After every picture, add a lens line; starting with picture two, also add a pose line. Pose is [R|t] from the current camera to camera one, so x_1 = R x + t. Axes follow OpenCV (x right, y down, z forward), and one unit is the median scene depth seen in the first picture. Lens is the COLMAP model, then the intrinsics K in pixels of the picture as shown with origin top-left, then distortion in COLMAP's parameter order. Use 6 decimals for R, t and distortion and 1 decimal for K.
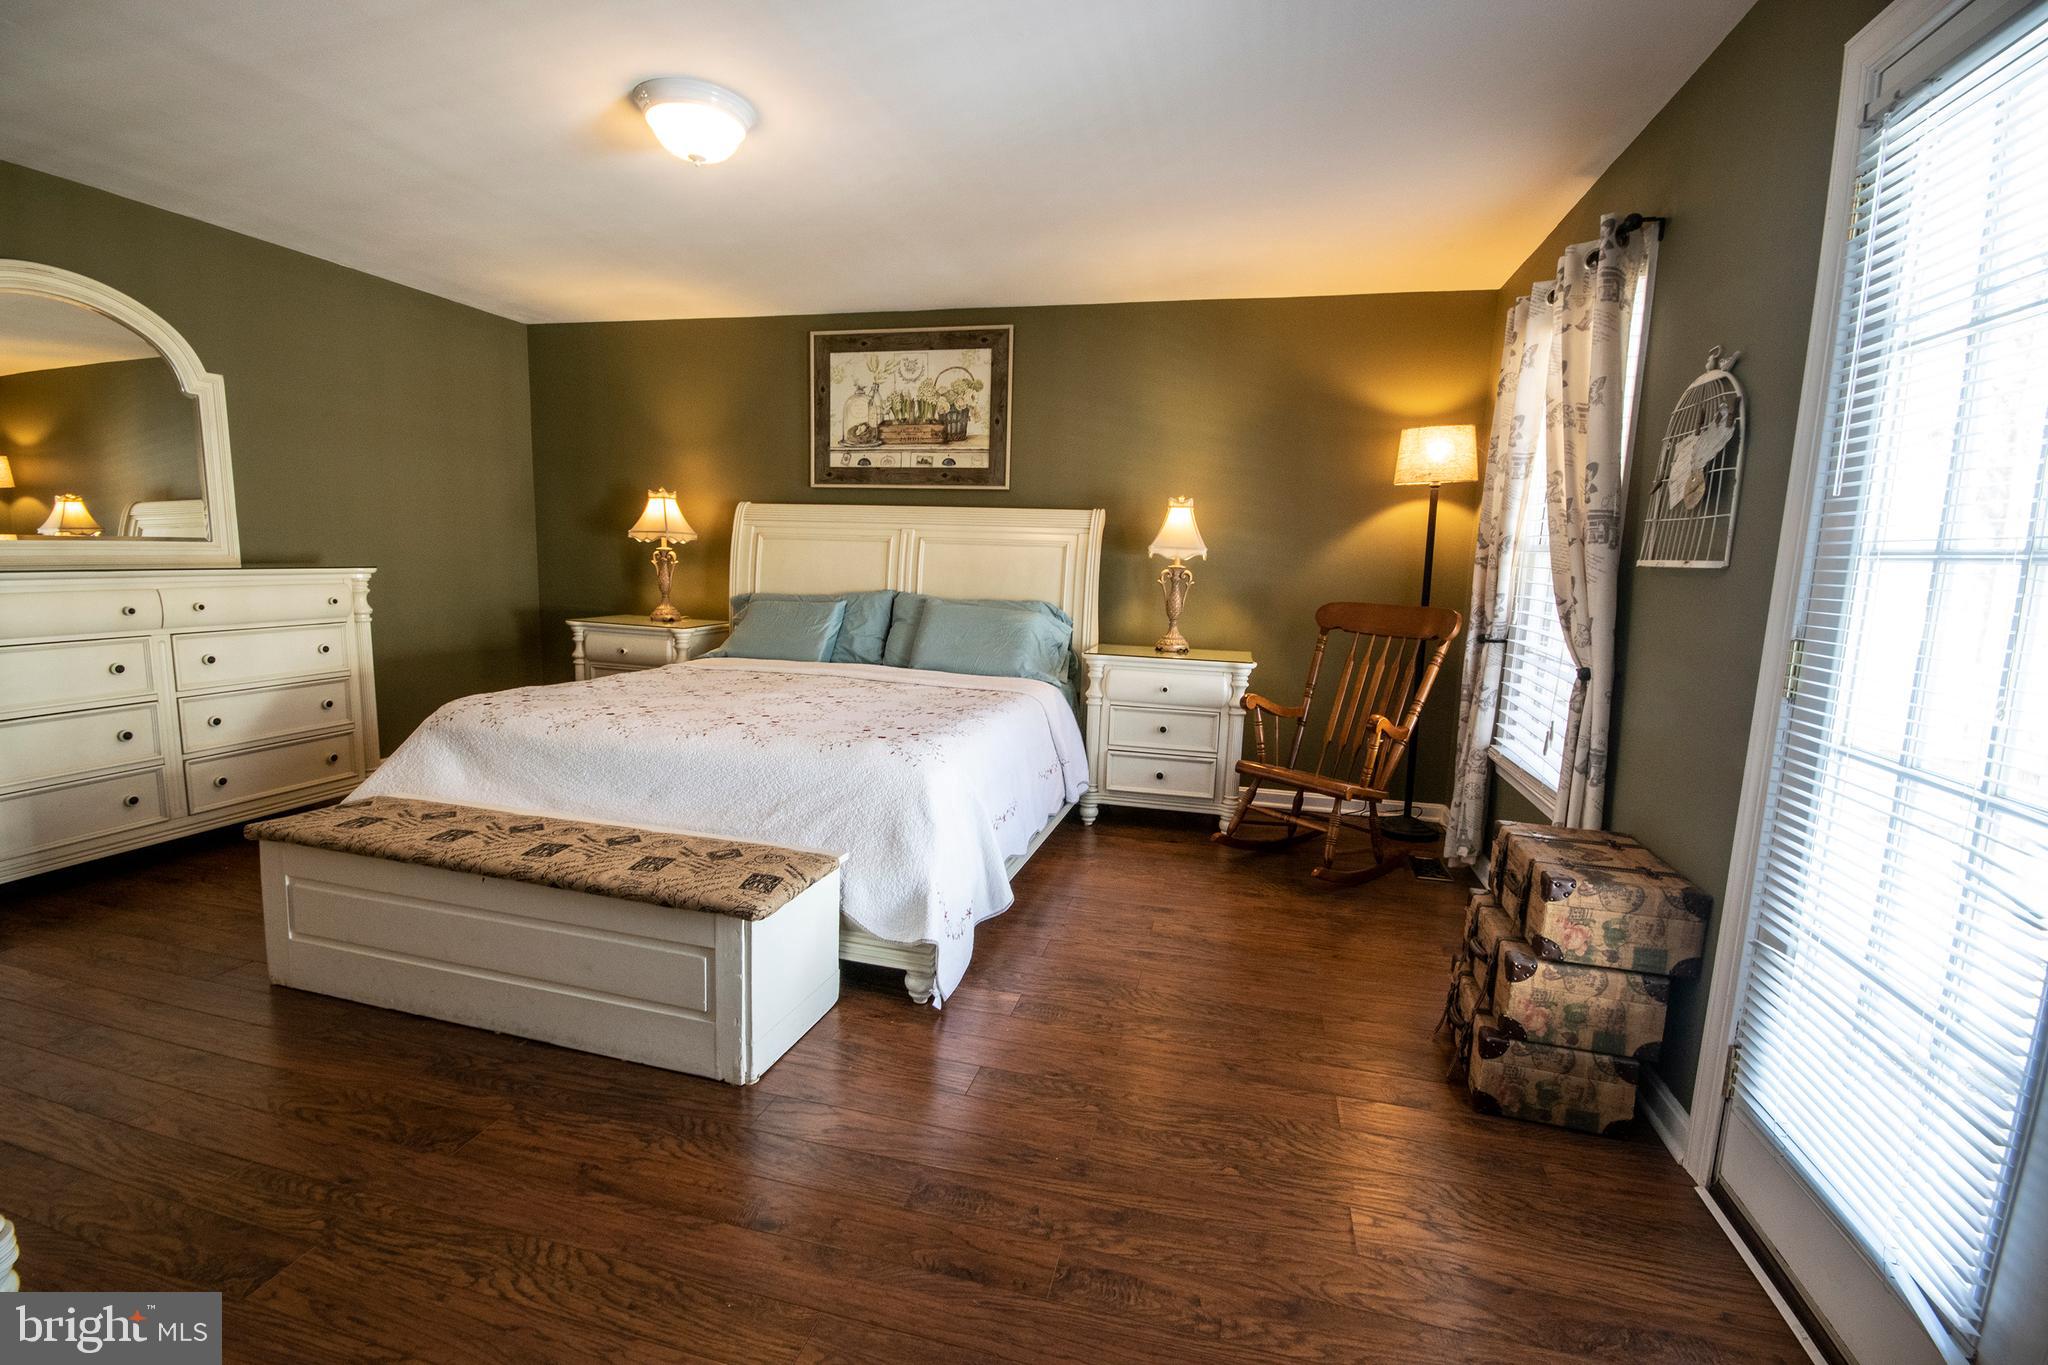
lens RADIAL K [[920.8, 0, 1021.2], [0, 920.8, 684.9], [0, 0, 1]] dist [0.001810, -0.002104]
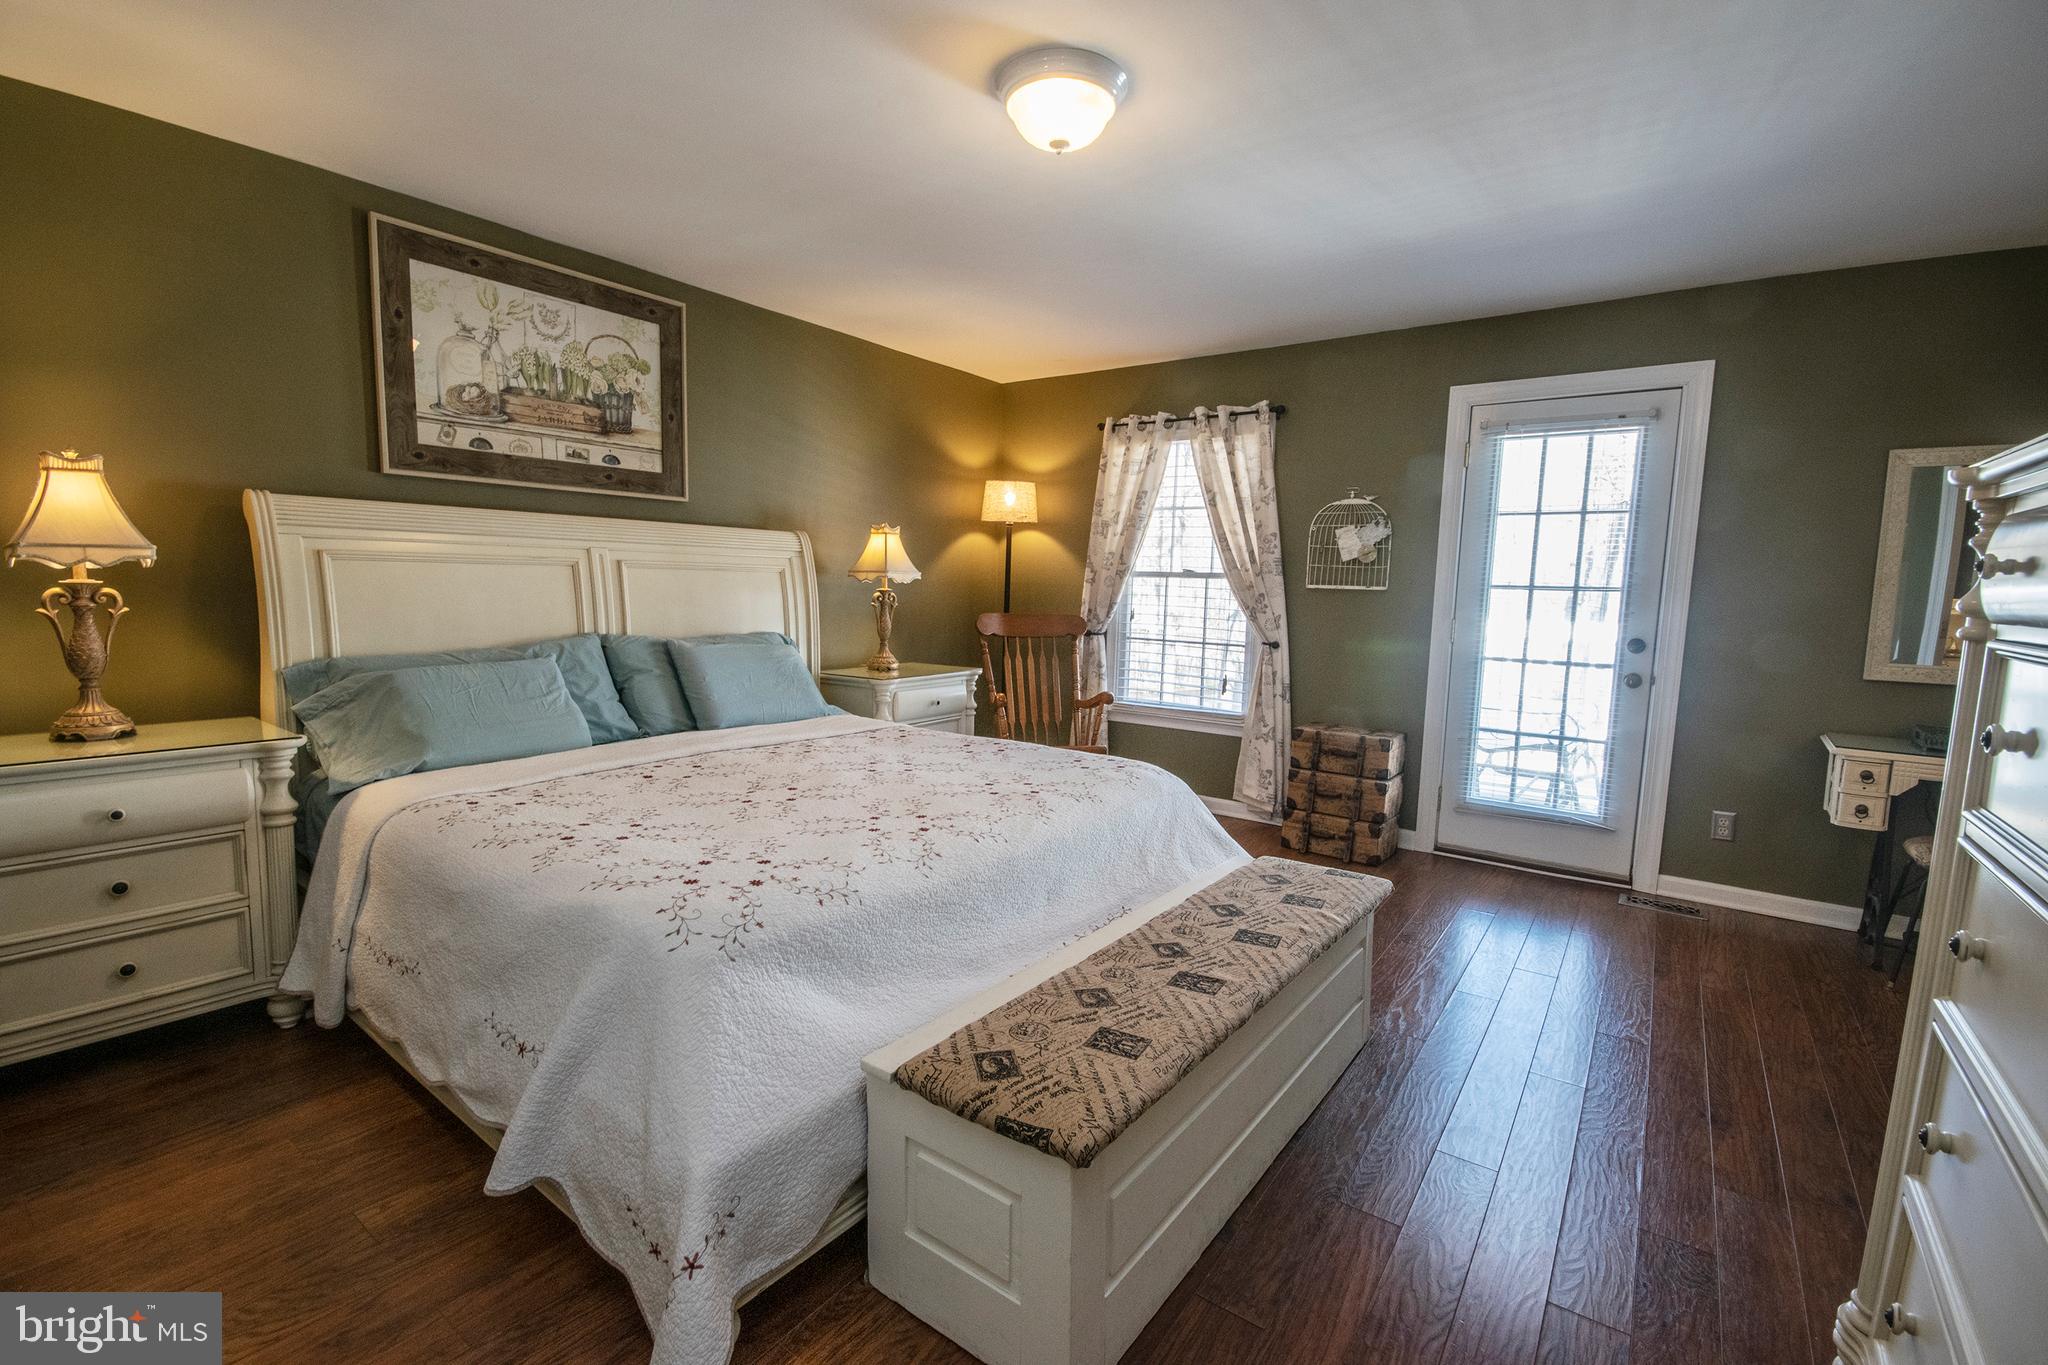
lens RADIAL K [[920.8, 0, 1027.1], [0, 920.8, 686.1], [0, 0, 1]] dist [0.001810, -0.002104]
pose [[0.341654, -0.127522, 0.931134, -0.692021], [0.122970, 0.988300, 0.090230, -0.085100], [-0.931746, 0.083674, 0.353338, 0.433060]]
